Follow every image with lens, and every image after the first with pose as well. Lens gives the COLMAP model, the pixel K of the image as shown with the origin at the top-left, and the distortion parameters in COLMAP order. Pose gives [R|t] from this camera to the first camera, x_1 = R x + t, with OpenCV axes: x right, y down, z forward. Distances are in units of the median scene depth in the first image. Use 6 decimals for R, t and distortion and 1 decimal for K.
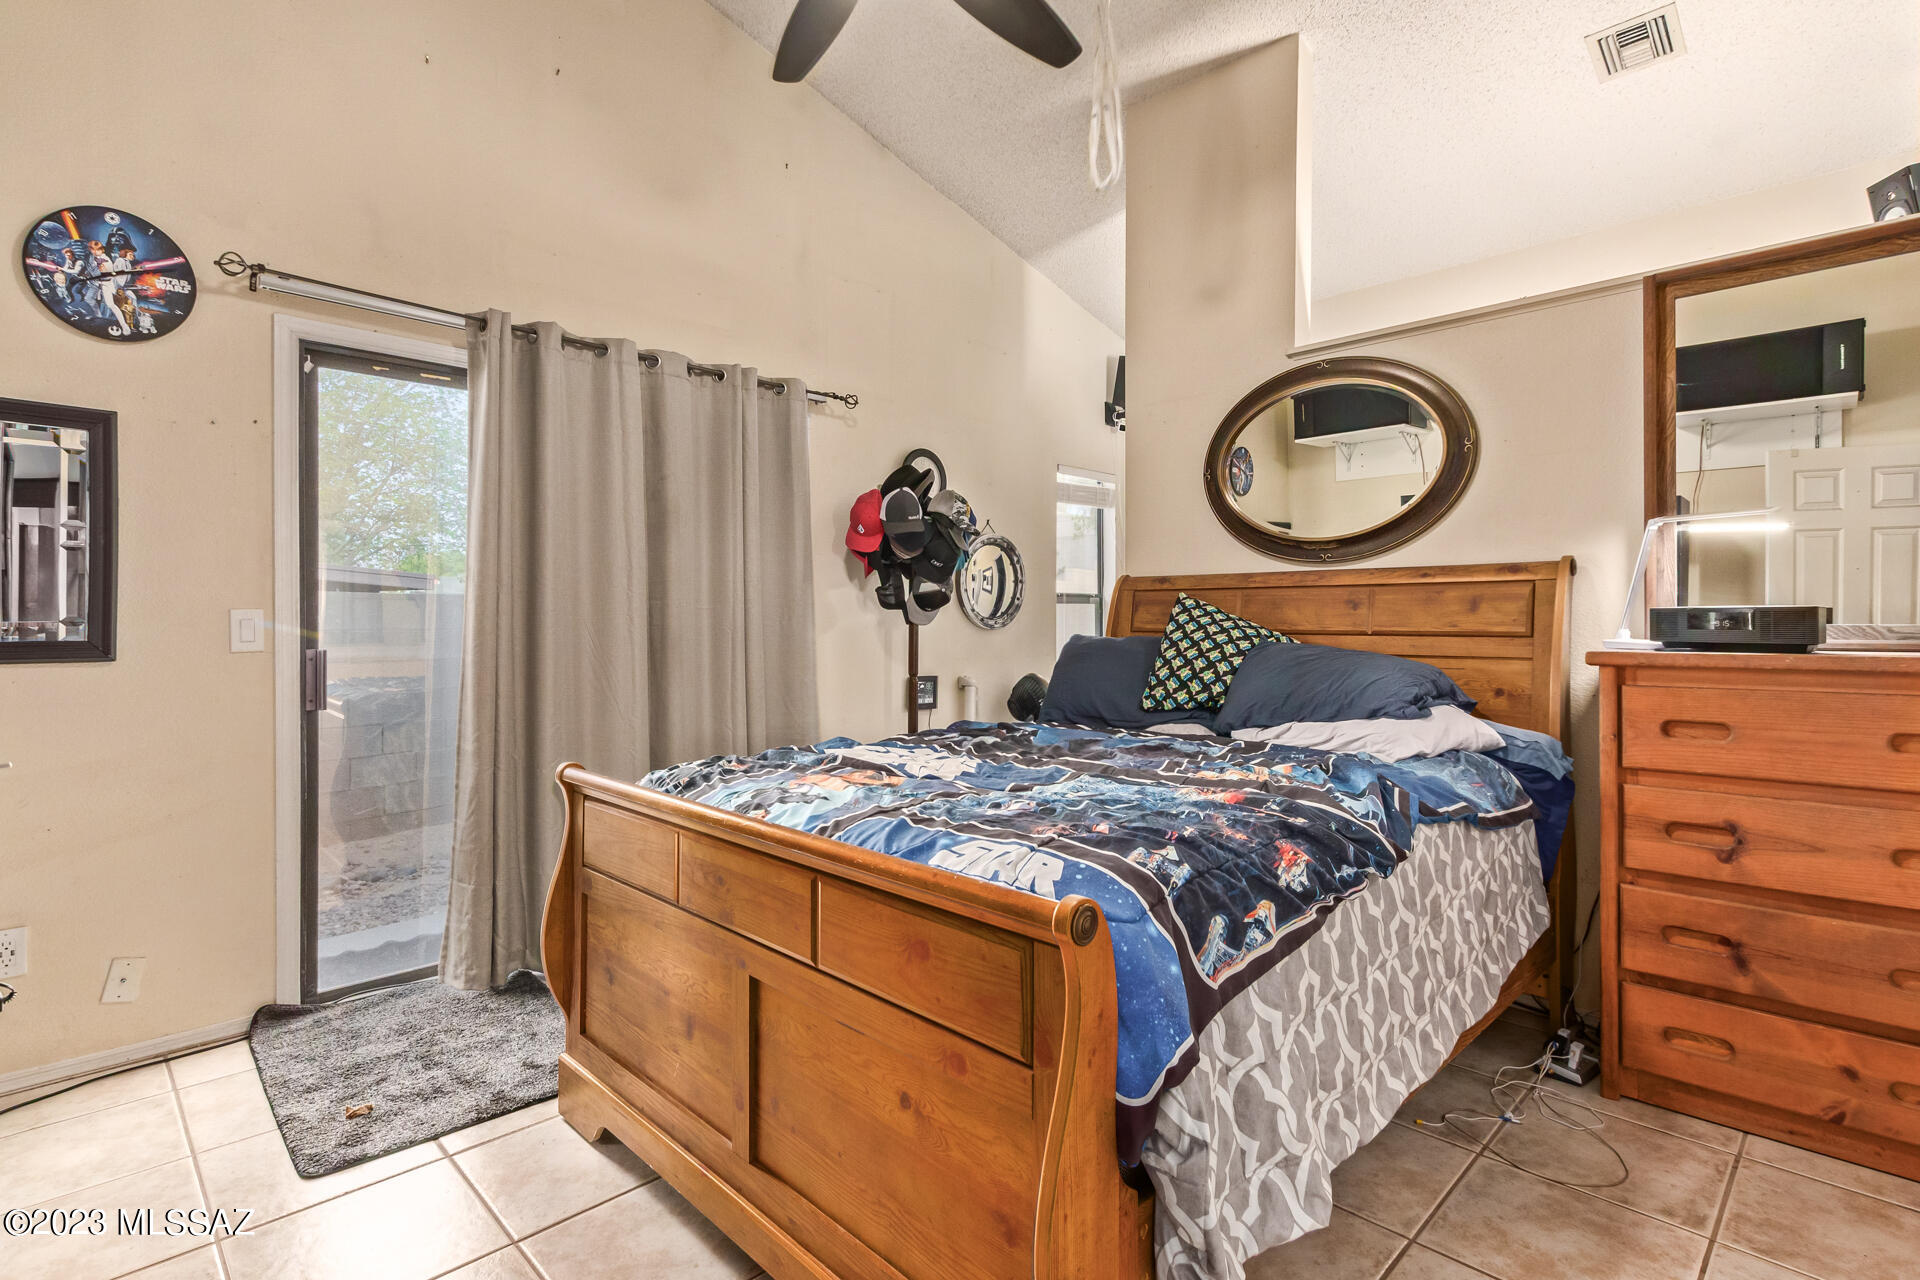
lens RADIAL K [[924.6, 0, 963.1], [0, 924.6, 629.8], [0, 0, 1]] dist [0.000033, 0.000161]
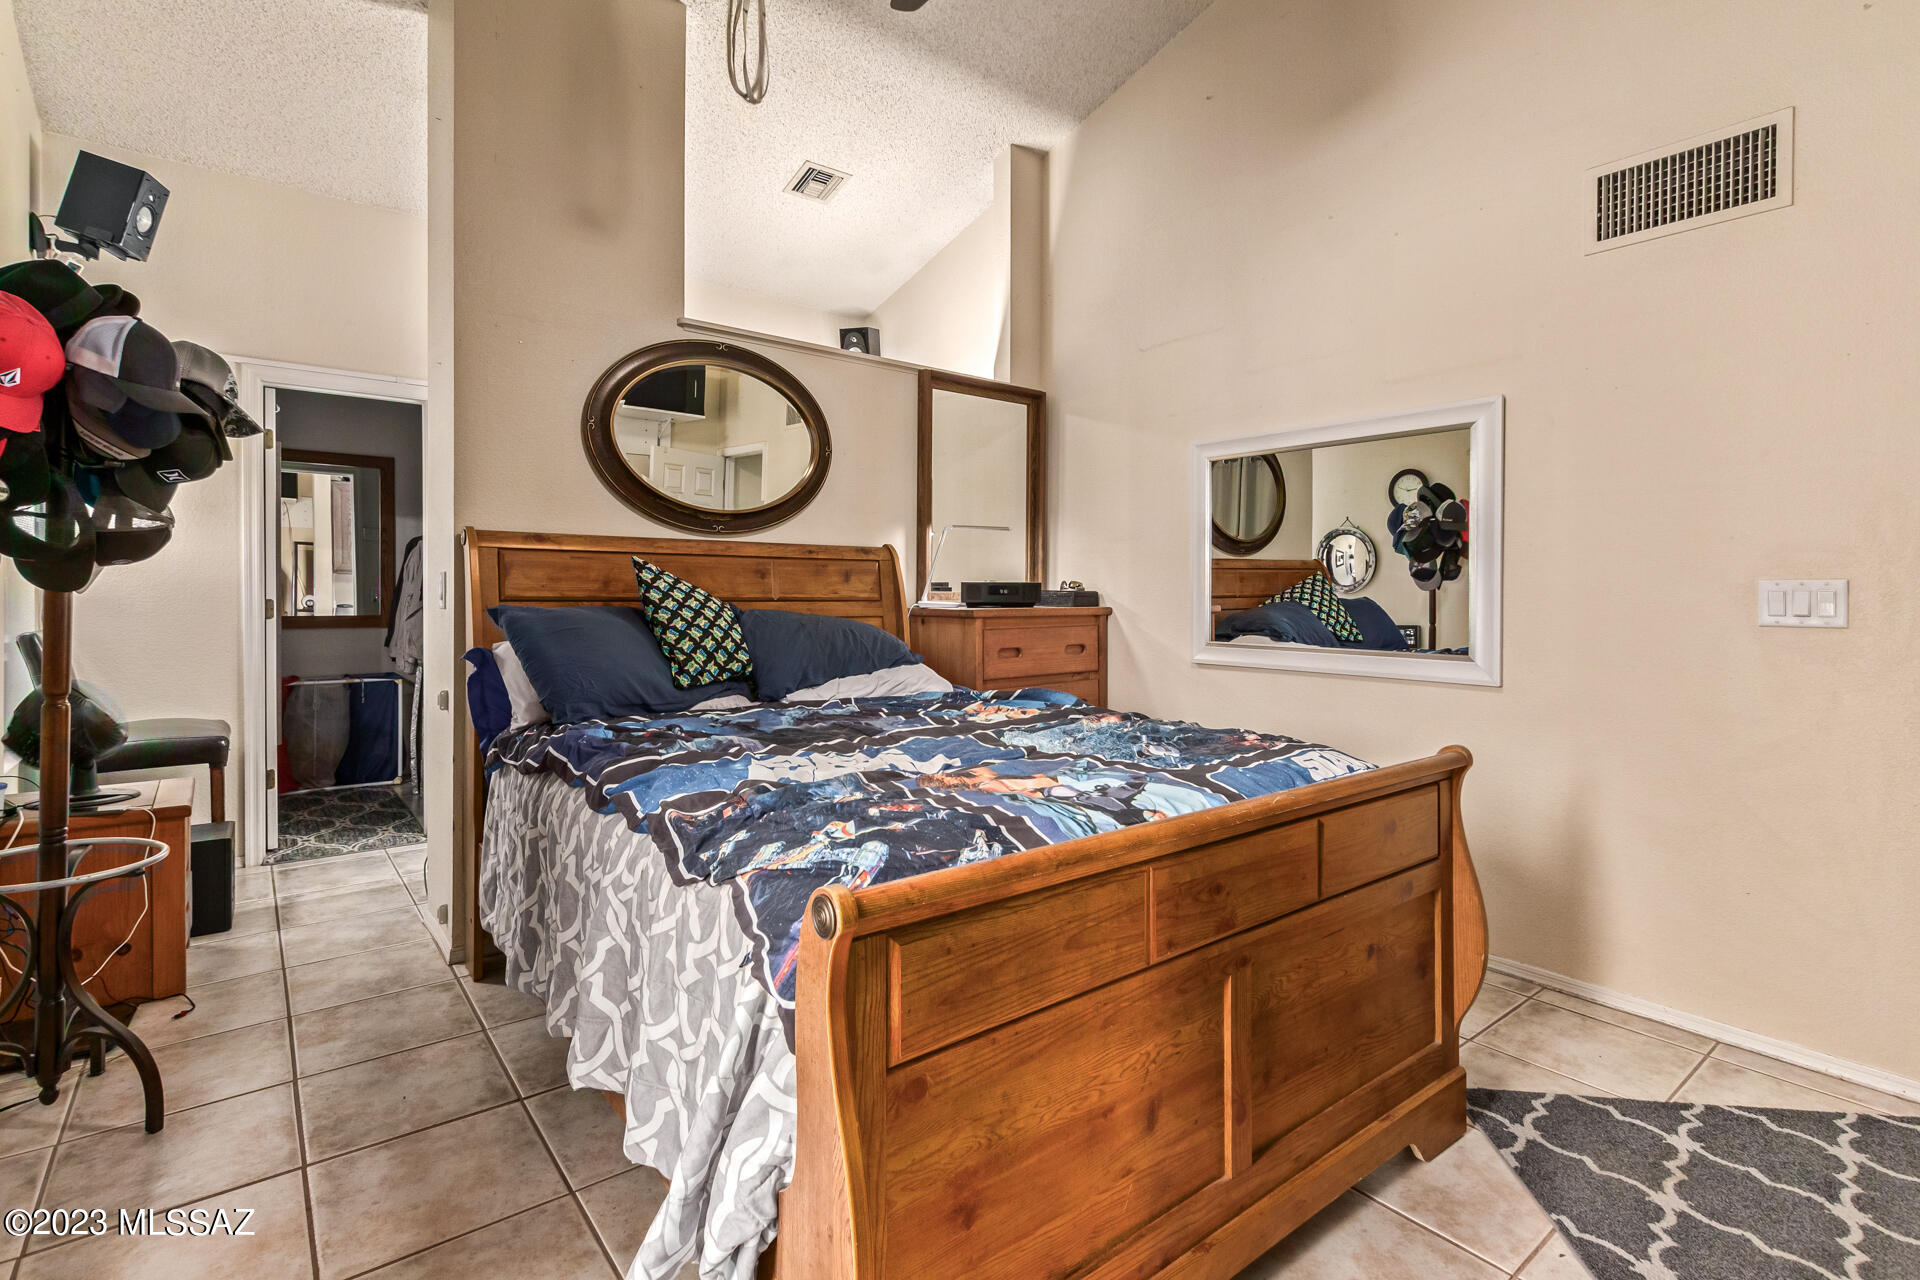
lens RADIAL K [[891.9, 0, 966.7], [0, 891.9, 599.3], [0, 0, 1]] dist [0.008071, -0.003700]
pose [[0.119892, -0.009840, 0.992738, -0.634592], [0.001774, 0.999951, 0.009697, -0.006724], [-0.992785, 0.000598, 0.119903, 0.638623]]
